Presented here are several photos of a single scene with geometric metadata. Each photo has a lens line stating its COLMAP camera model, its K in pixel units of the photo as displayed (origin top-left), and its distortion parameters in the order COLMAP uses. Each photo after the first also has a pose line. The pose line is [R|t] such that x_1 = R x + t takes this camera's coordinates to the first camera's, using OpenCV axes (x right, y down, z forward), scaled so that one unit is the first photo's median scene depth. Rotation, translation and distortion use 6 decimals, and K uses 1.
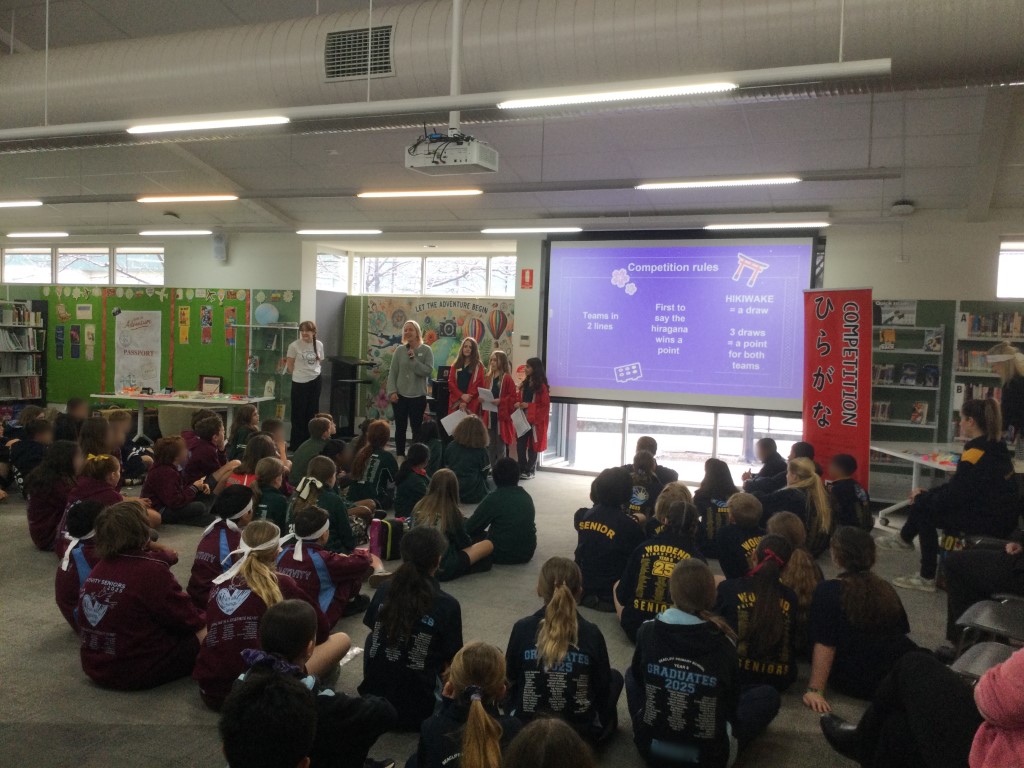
lens RADIAL K [[925.3, 0, 512.1], [0, 925.3, 383.8], [0, 0, 1]] dist [0.004498, 0.000927]
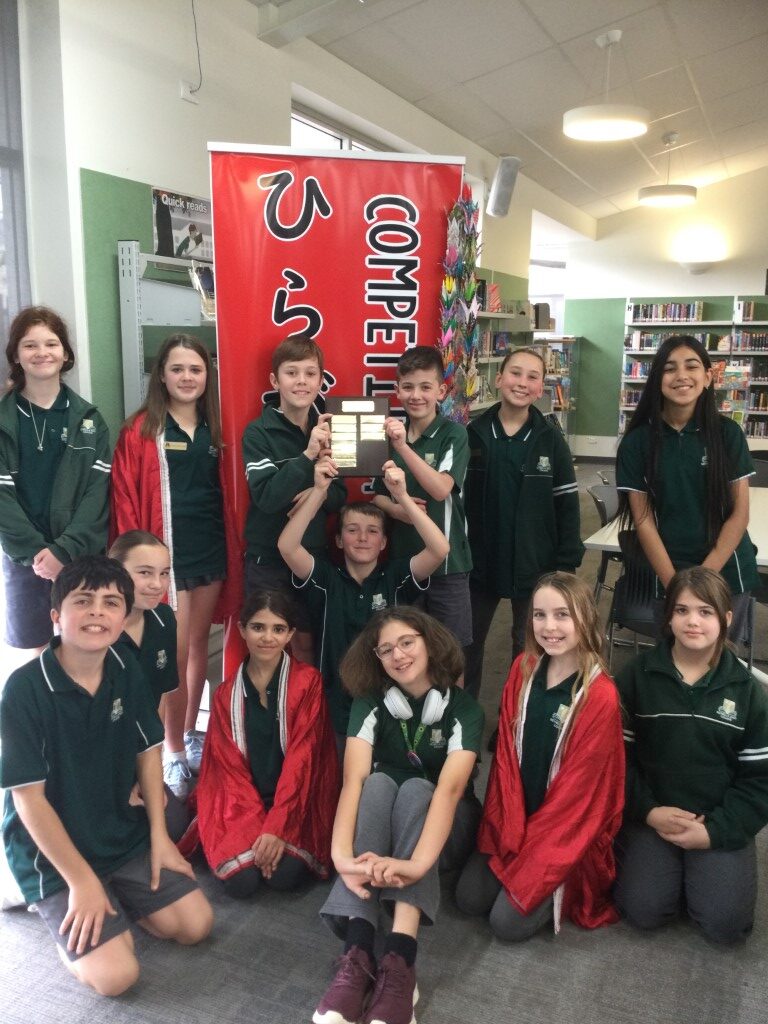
lens RADIAL K [[925.3, 0, 384.1], [0, 925.3, 512.0], [0, 0, 1]] dist [0.004498, 0.000927]
pose [[-0.016197, -0.232217, 0.972529, -0.027468], [0.033607, 0.971981, 0.232645, -0.050956], [-0.999304, 0.036451, -0.007939, 1.004107]]
